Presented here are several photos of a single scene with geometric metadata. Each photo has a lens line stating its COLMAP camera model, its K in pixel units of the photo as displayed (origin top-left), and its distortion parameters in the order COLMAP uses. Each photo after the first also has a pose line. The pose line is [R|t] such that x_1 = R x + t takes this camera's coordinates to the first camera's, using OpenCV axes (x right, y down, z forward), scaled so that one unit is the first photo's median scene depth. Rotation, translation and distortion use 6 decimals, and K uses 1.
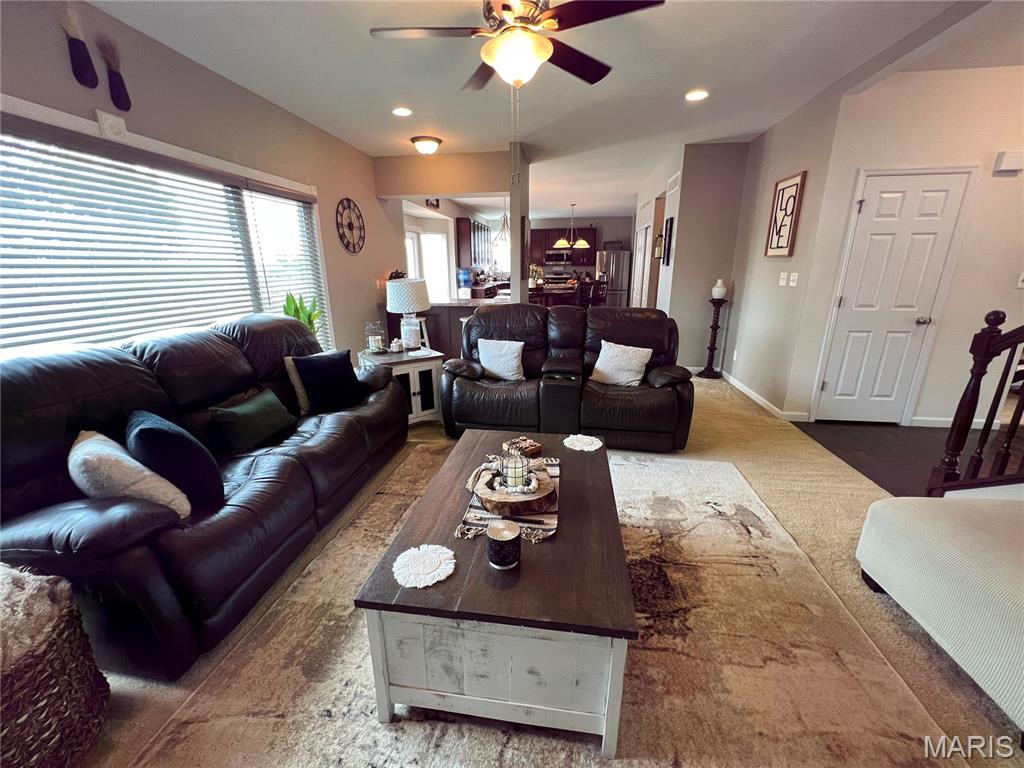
lens RADIAL K [[410.0, 0, 512.8], [0, 410.0, 385.5], [0, 0, 1]] dist [-0.002926, 0.000681]
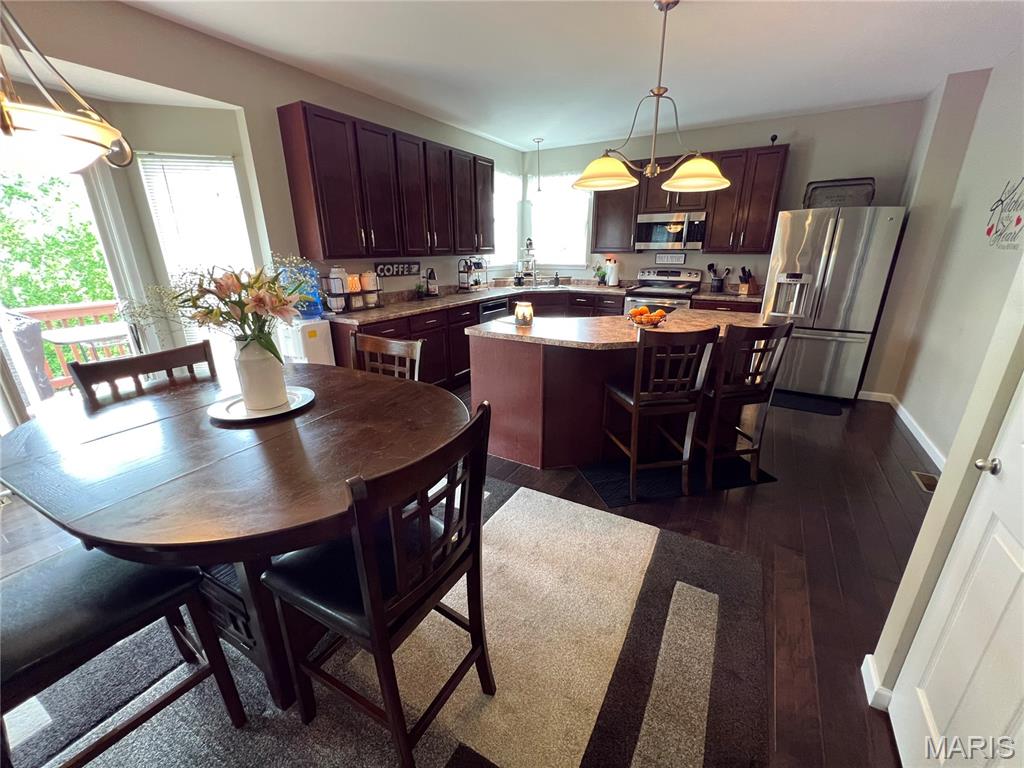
lens RADIAL K [[410.0, 0, 512.8], [0, 410.0, 385.5], [0, 0, 1]] dist [-0.002926, 0.000681]
pose [[0.916821, 0.129271, -0.377794, 0.476367], [-0.112912, 0.991461, 0.065239, -0.578110], [0.383001, -0.017155, 0.923589, 1.911419]]
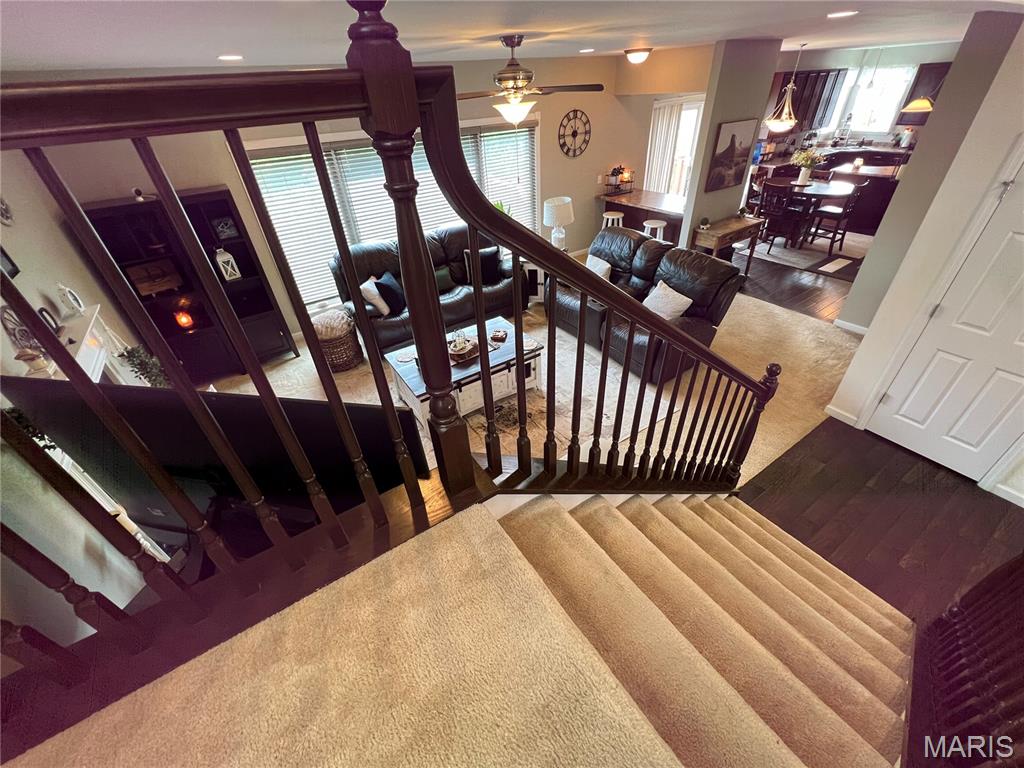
lens RADIAL K [[410.0, 0, 512.8], [0, 410.0, 385.5], [0, 0, 1]] dist [-0.002926, 0.000681]
pose [[0.659196, 0.419357, -0.624180, 0.780892], [-0.164973, 0.890487, 0.424047, -0.264019], [0.733651, -0.176557, 0.656188, -0.142818]]
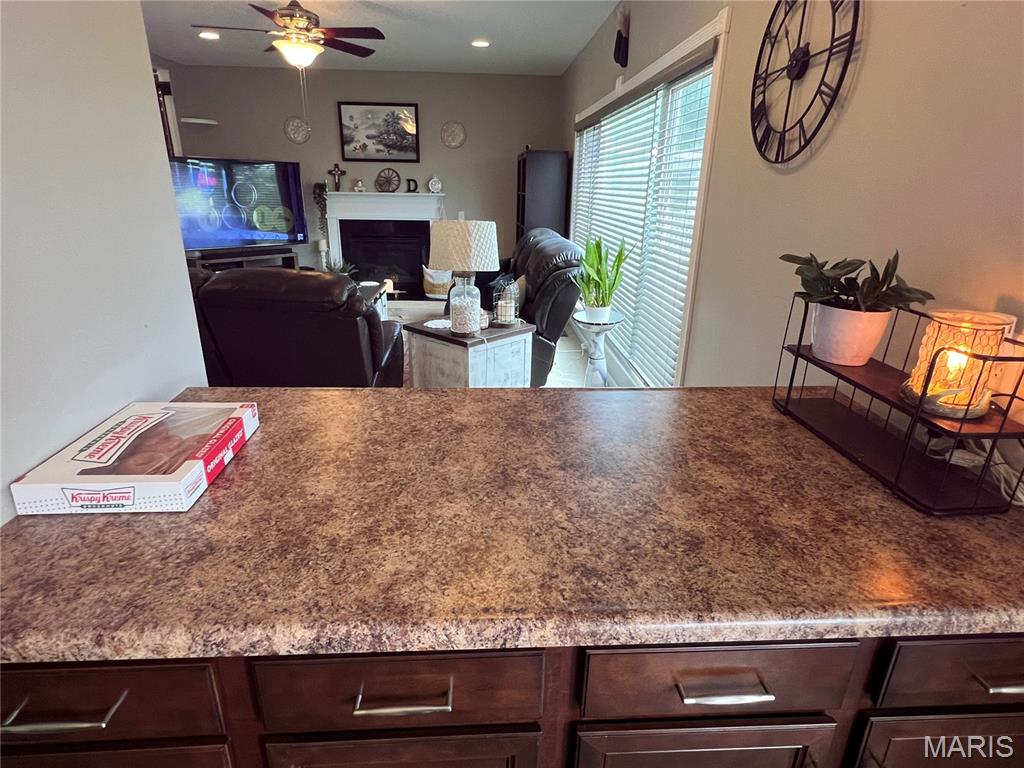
lens RADIAL K [[558.7, 0, 512.0], [0, 558.7, 384.0], [0, 0, 1]] dist [0.000597, -0.000200]
pose [[-0.981304, 0.056550, -0.183969, -0.163945], [-0.062809, 0.809434, 0.583842, -0.552549], [0.181927, 0.584481, -0.790749, 1.818820]]
